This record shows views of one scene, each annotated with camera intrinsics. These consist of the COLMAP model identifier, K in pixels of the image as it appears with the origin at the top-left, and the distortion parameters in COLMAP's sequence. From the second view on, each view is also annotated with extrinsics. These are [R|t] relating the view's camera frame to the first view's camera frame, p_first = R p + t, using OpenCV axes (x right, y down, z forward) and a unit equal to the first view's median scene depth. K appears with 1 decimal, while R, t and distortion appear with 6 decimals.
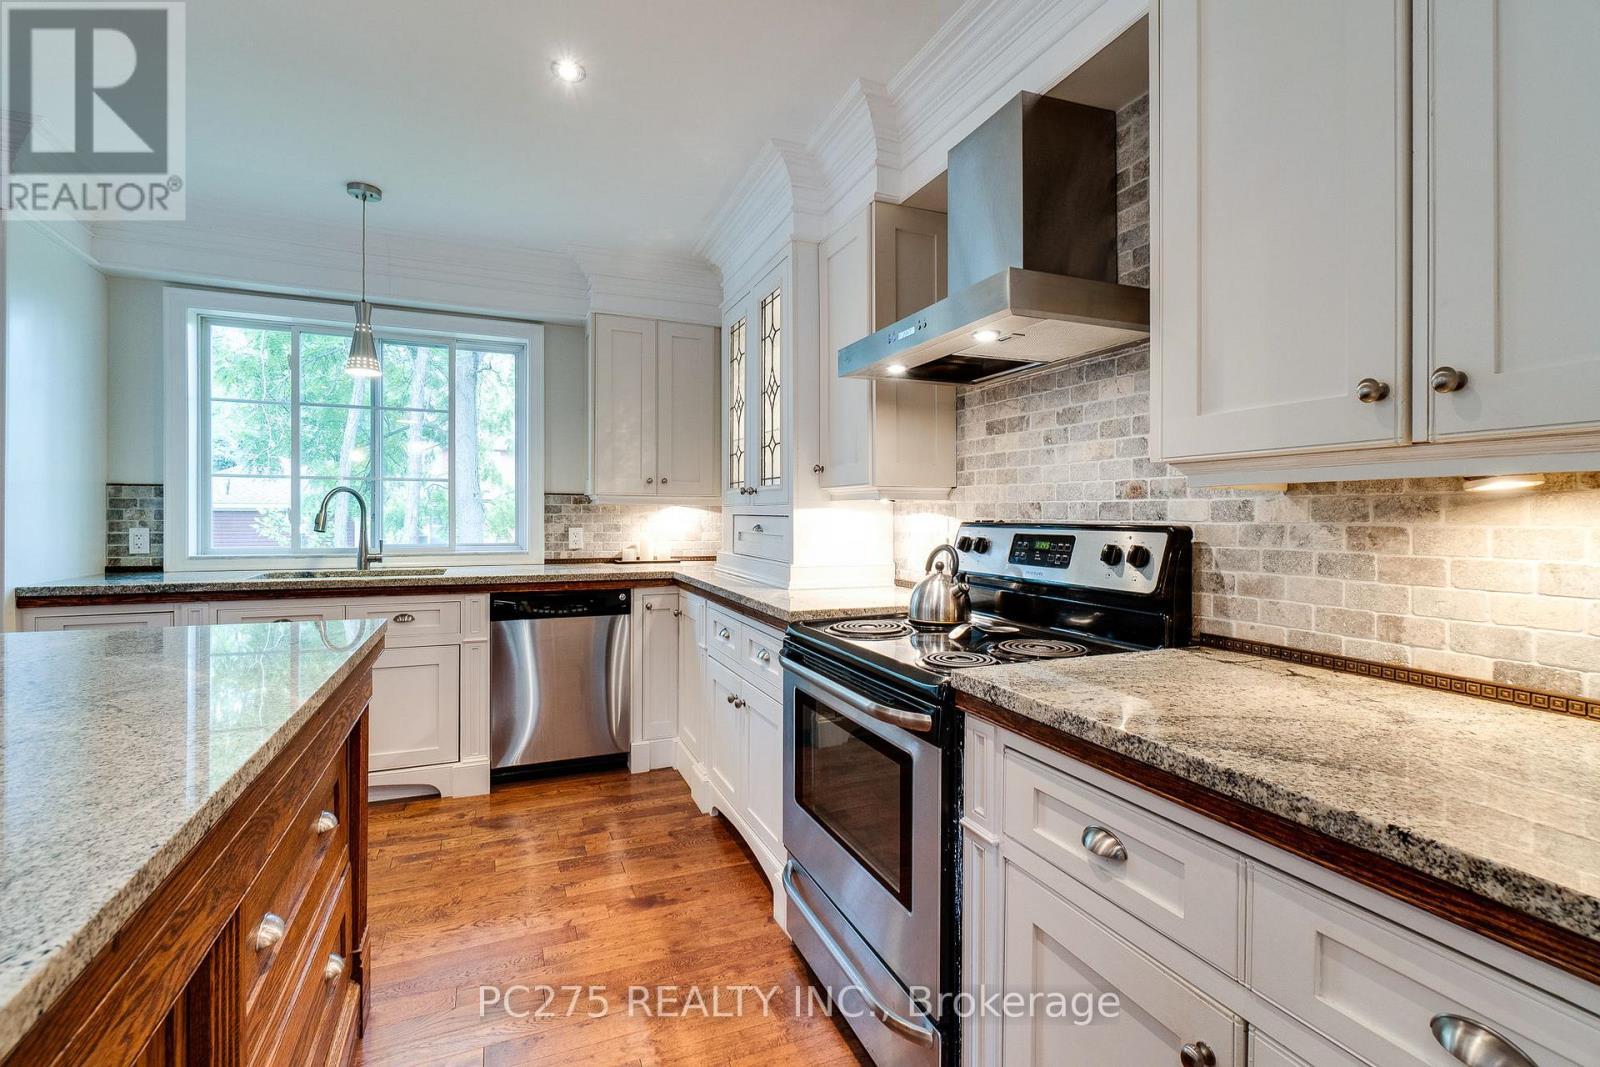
lens RADIAL K [[701.3, 0, 778.4], [0, 701.3, 519.5], [0, 0, 1]] dist [-0.009967, 0.000153]
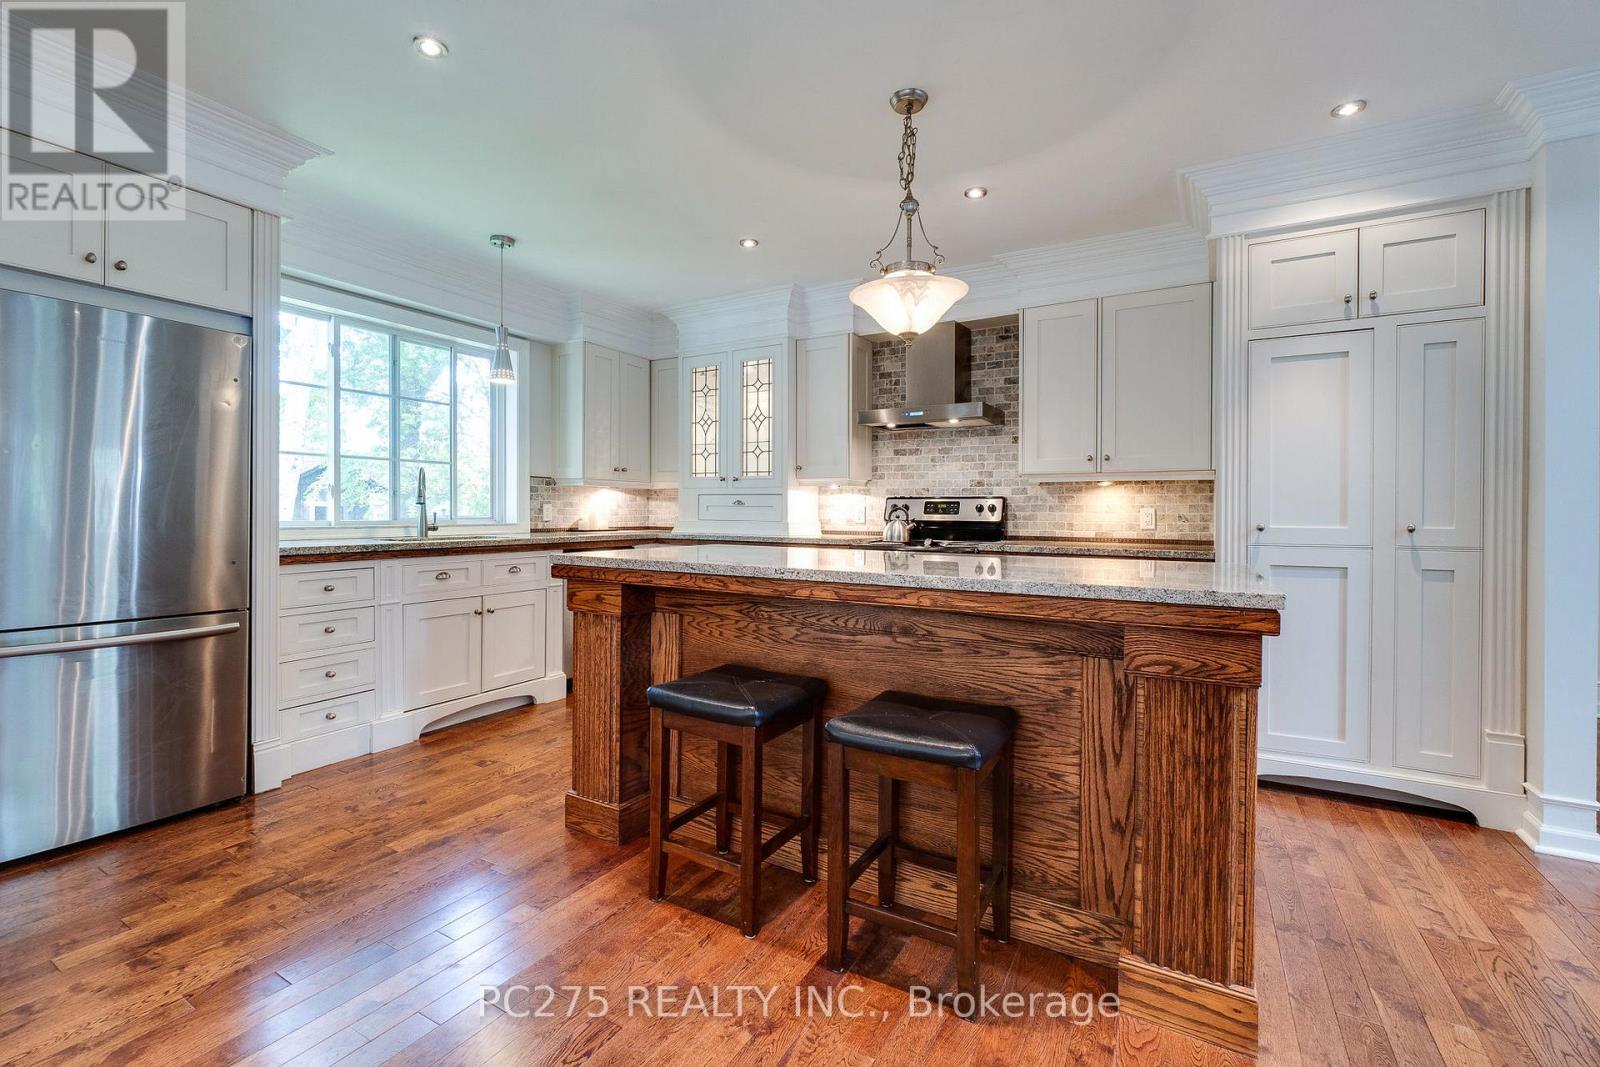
lens RADIAL K [[709.4, 0, 783.5], [0, 709.4, 521.4], [0, 0, 1]] dist [-0.003141, 0.000625]
pose [[0.794816, -0.010181, 0.606765, -1.315043], [0.002760, 0.999910, 0.013161, 0.049299], [-0.606845, -0.008786, 0.794772, -0.501713]]
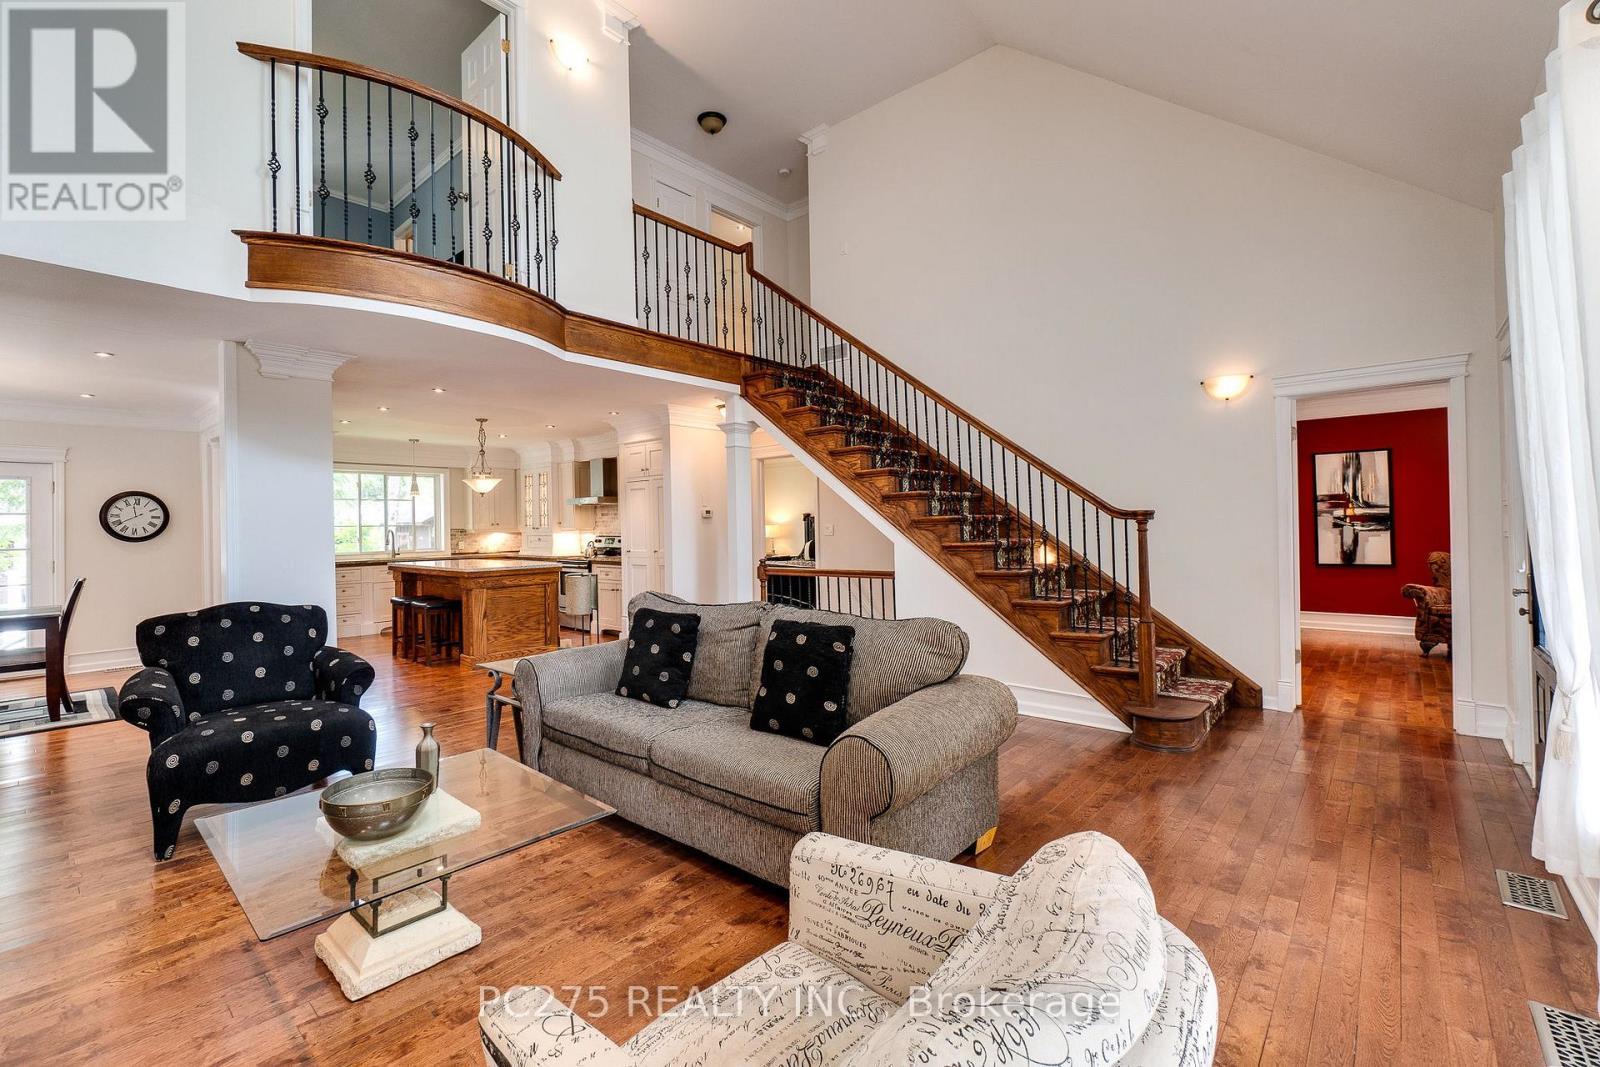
lens RADIAL K [[696.2, 0, 800.0], [0, 696.2, 533.5], [0, 0, 1]] dist [-0.029114, 0.000150]
pose [[0.888765, -0.023939, 0.457738, -0.630536], [0.023491, 0.999702, 0.006672, -0.011915], [-0.457761, 0.004823, 0.889062, -3.673037]]
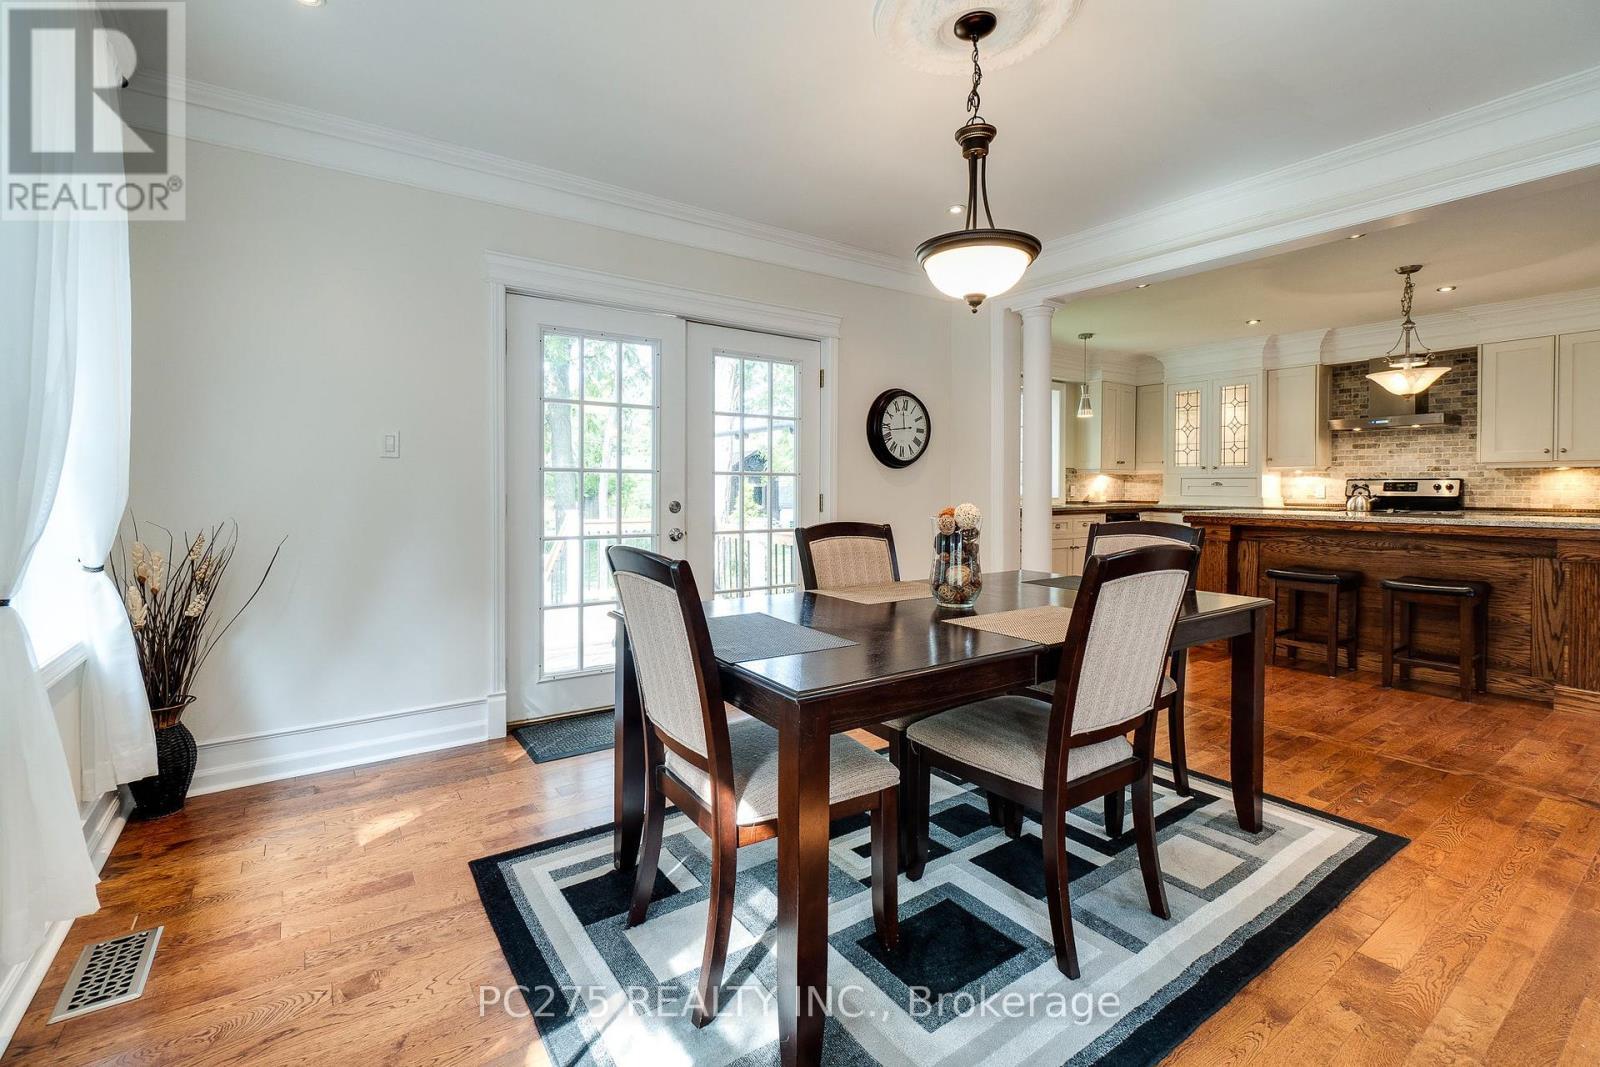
lens RADIAL K [[703.6, 0, 773.0], [0, 703.6, 499.7], [0, 0, 1]] dist [-0.000808, 0.001224]
pose [[0.977316, -0.007659, 0.211647, -2.781707], [0.005489, 0.999926, 0.010841, 0.045440], [-0.211715, -0.009434, 0.977286, -1.383782]]
